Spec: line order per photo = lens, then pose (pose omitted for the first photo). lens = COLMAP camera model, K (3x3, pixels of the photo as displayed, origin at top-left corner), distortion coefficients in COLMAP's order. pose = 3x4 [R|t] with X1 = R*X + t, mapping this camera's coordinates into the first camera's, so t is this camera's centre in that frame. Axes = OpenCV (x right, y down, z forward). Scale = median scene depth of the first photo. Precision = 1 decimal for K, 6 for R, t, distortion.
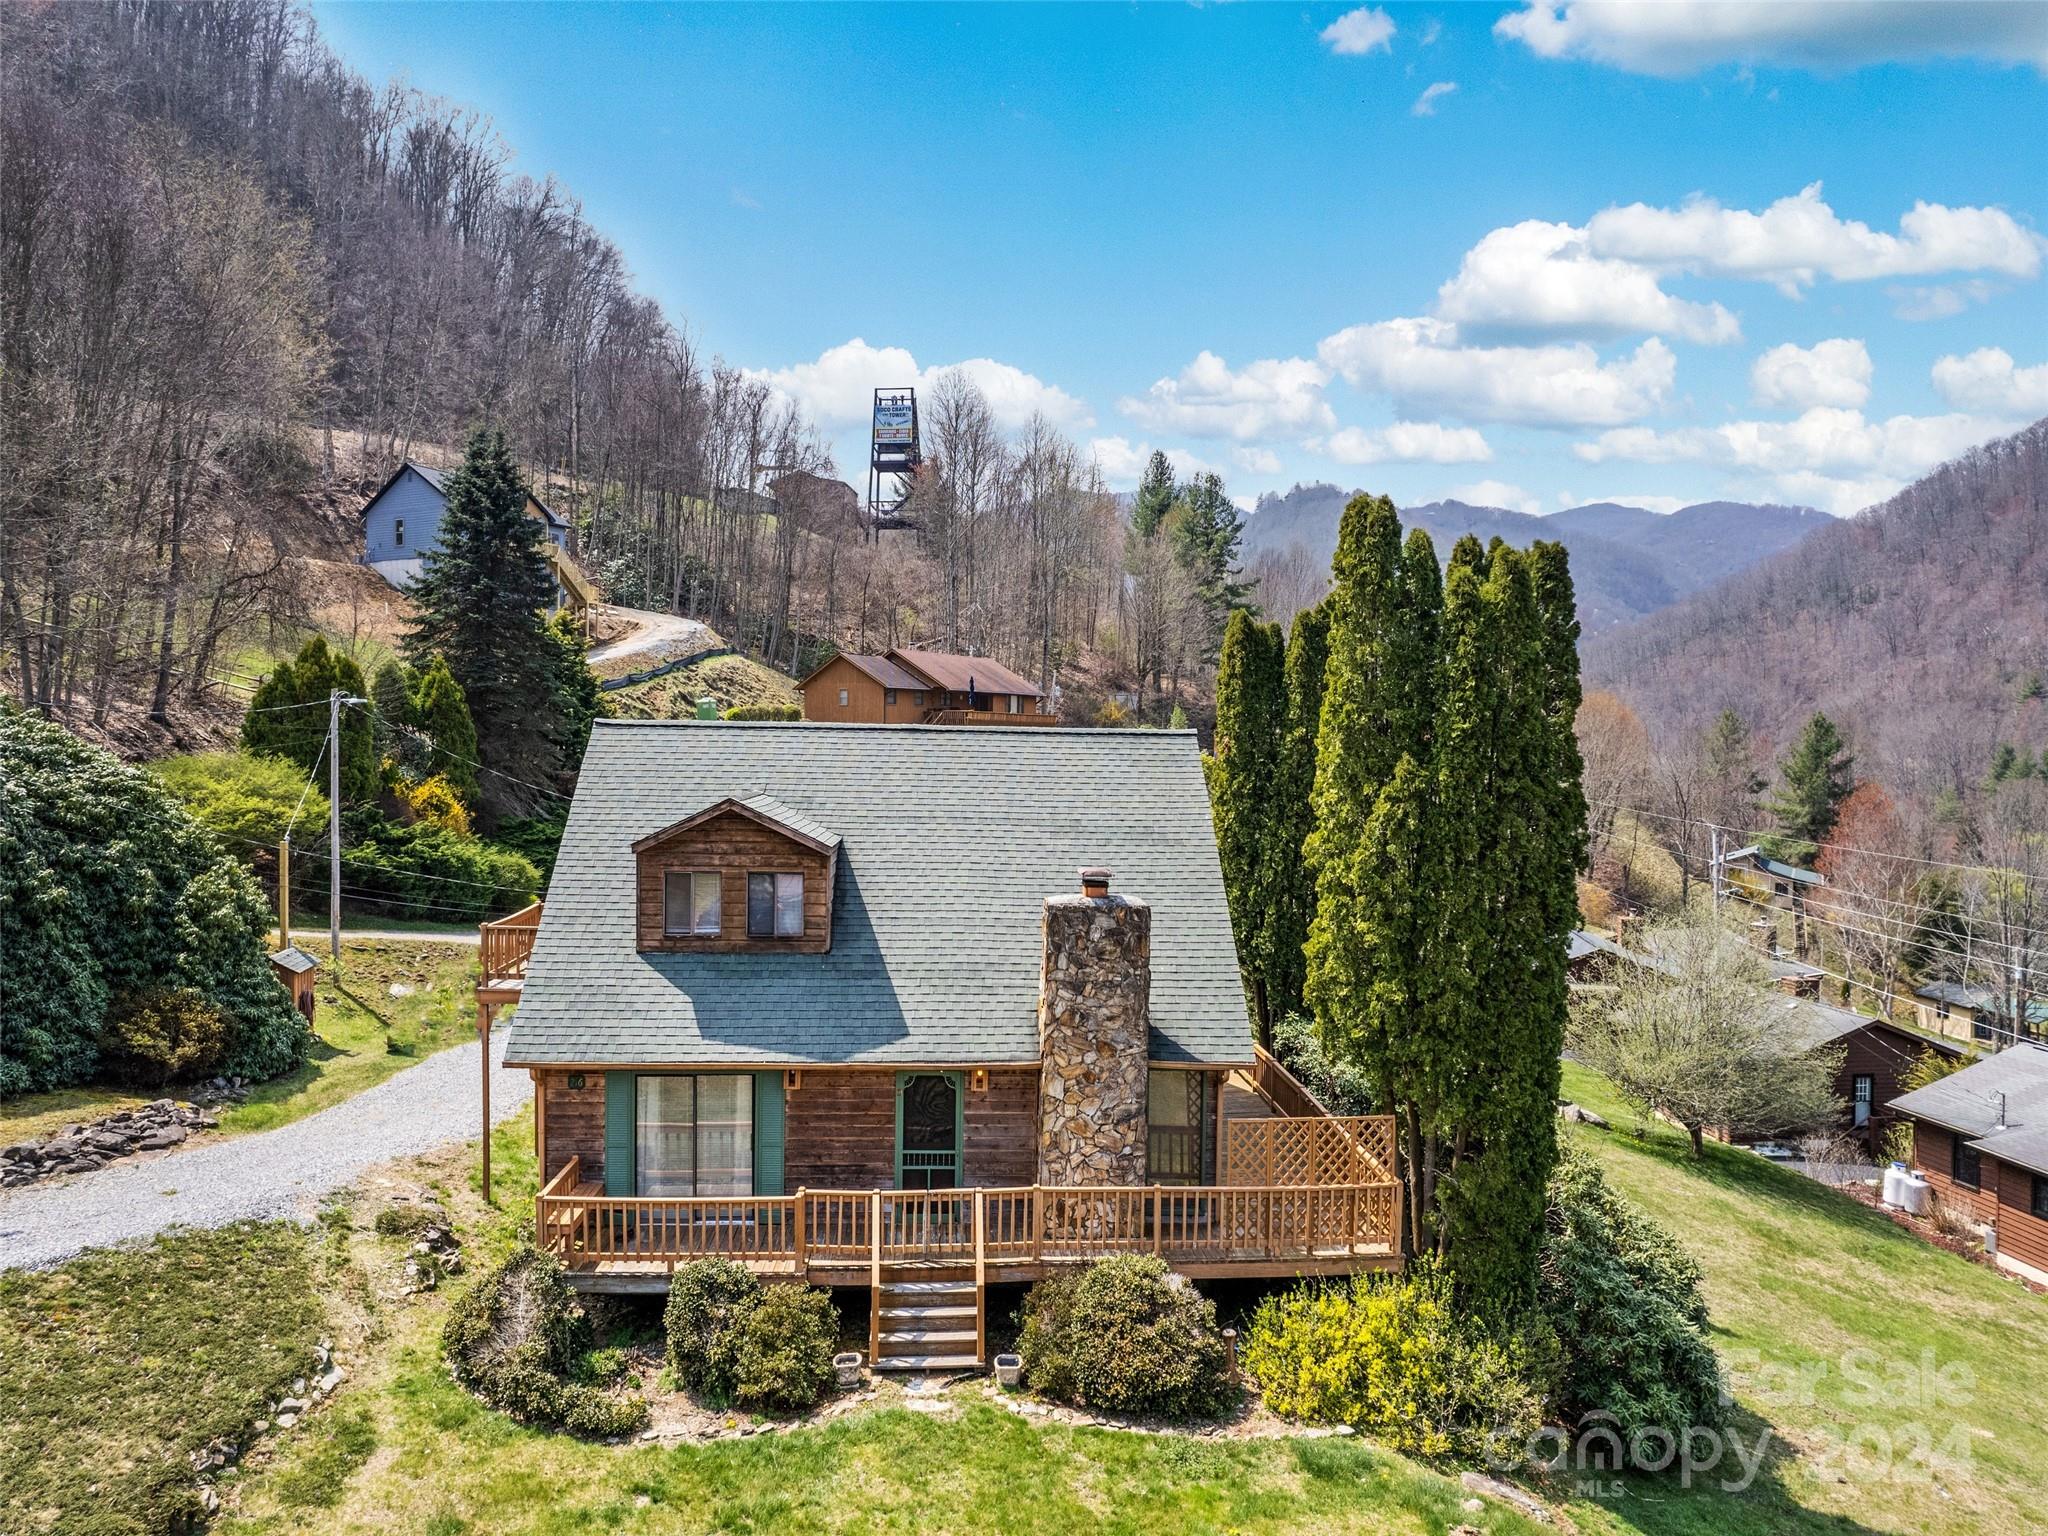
lens RADIAL K [[1306.8, 0, 1025.3], [0, 1306.8, 754.5], [0, 0, 1]] dist [-0.081707, 0.068742]
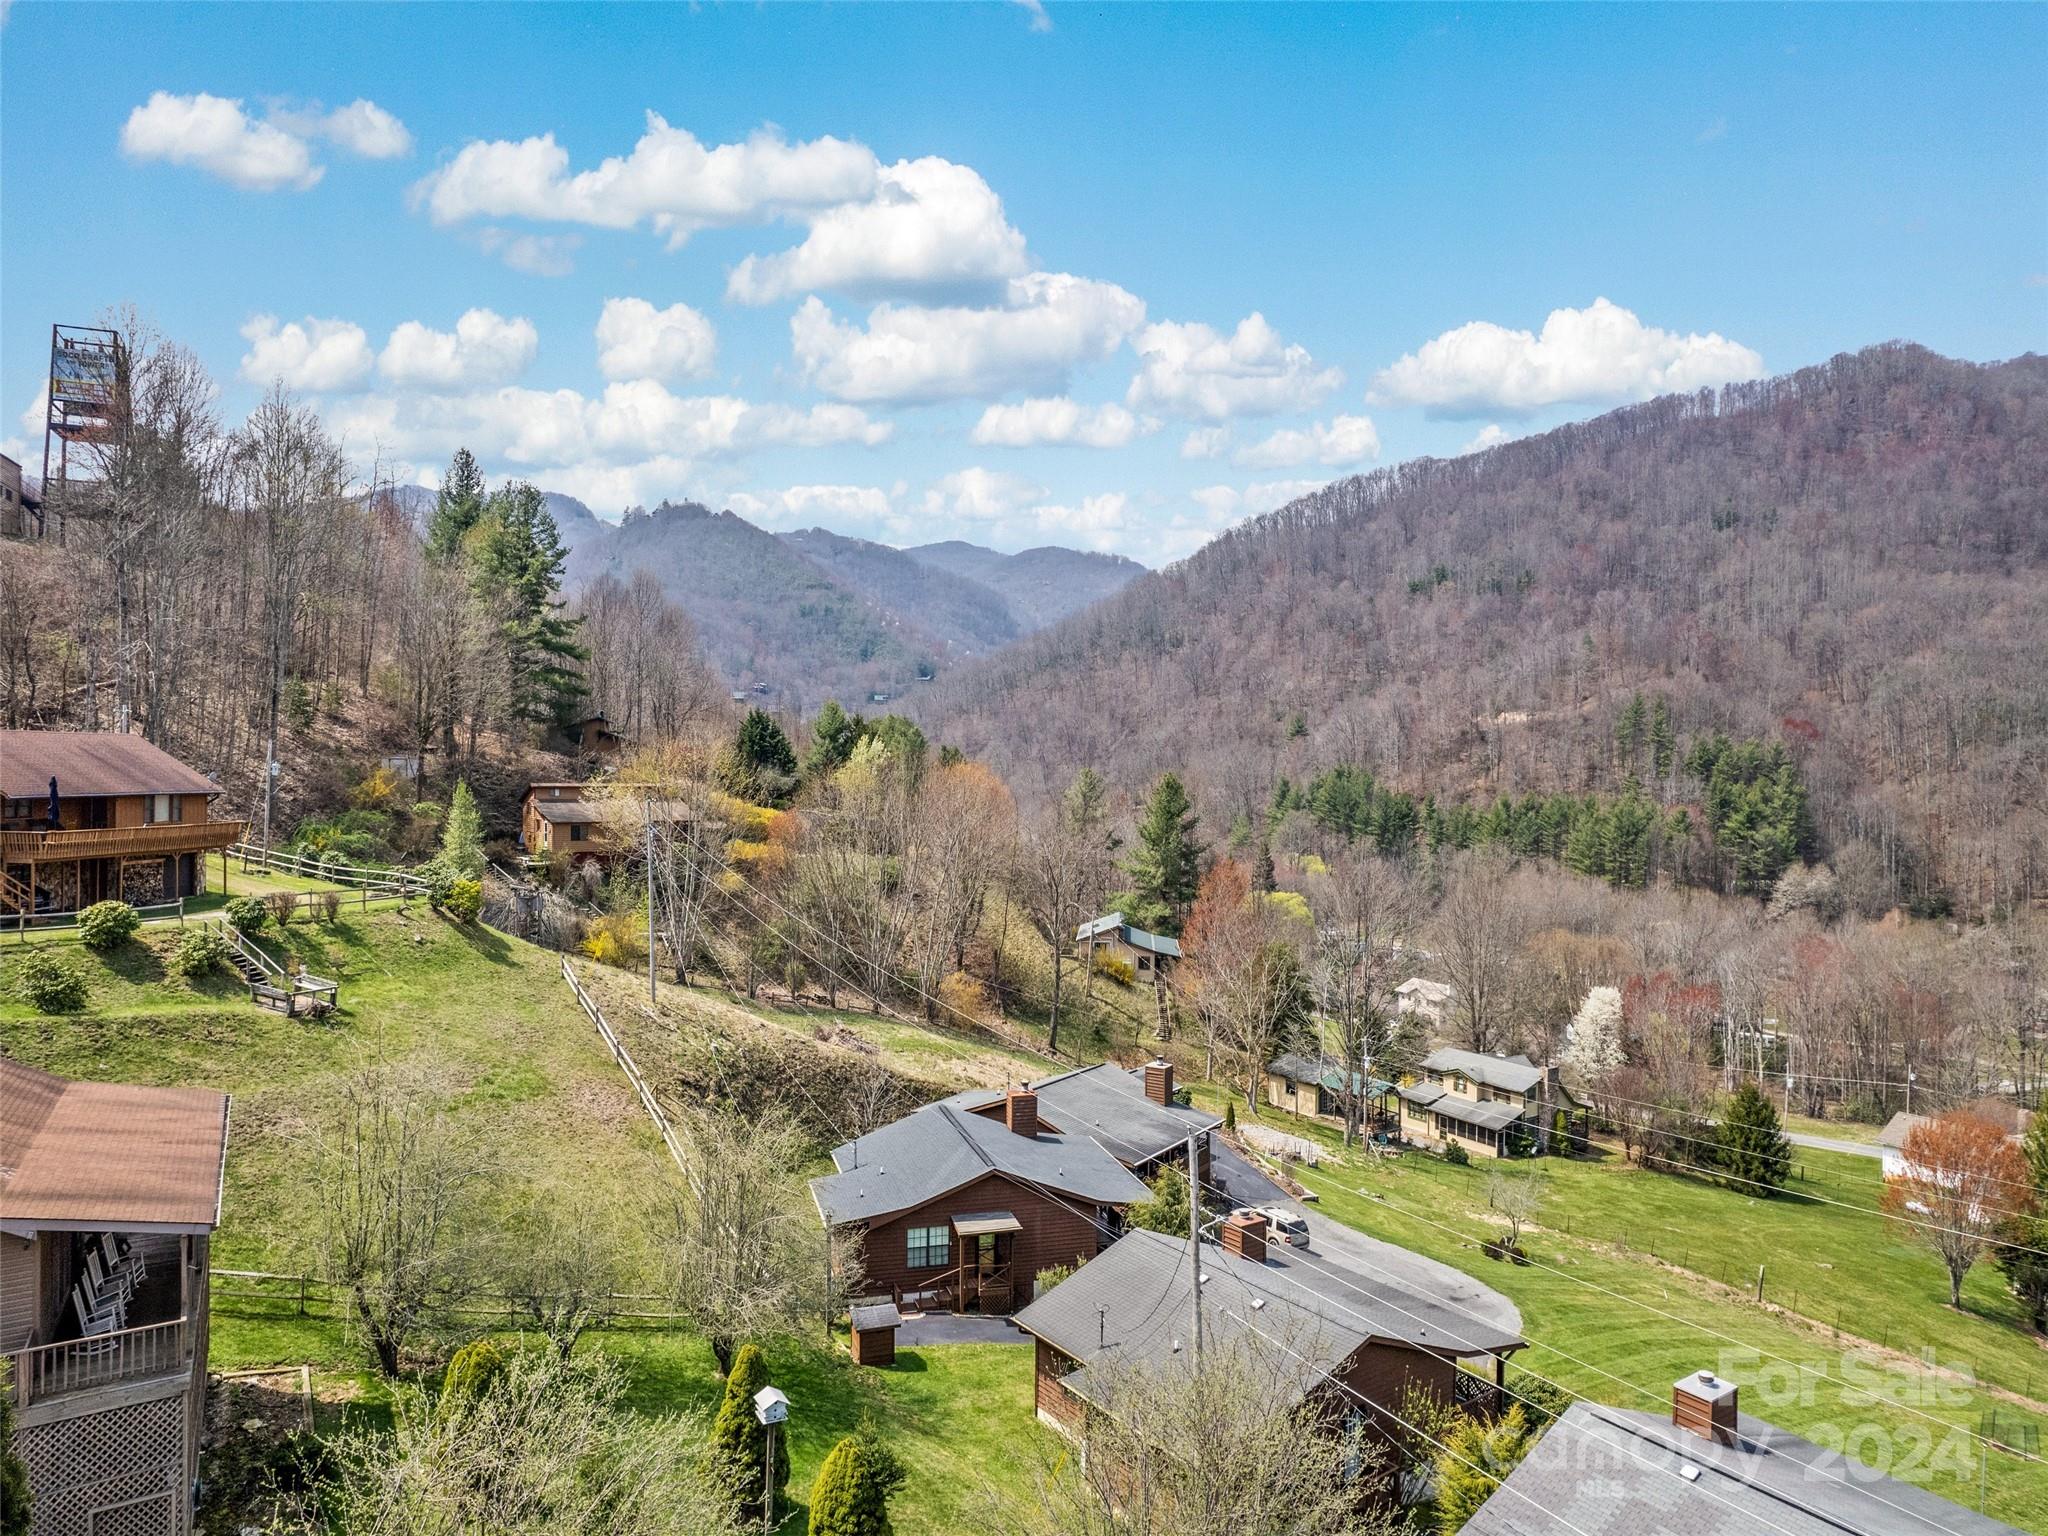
lens RADIAL K [[1306.8, 0, 1025.3], [0, 1306.8, 754.5], [0, 0, 1]] dist [-0.081707, 0.068742]
pose [[0.889201, 0.003069, 0.457507, 0.045671], [0.003481, 0.999903, -0.013473, -0.030366], [-0.457504, 0.013572, 0.889104, 0.125194]]
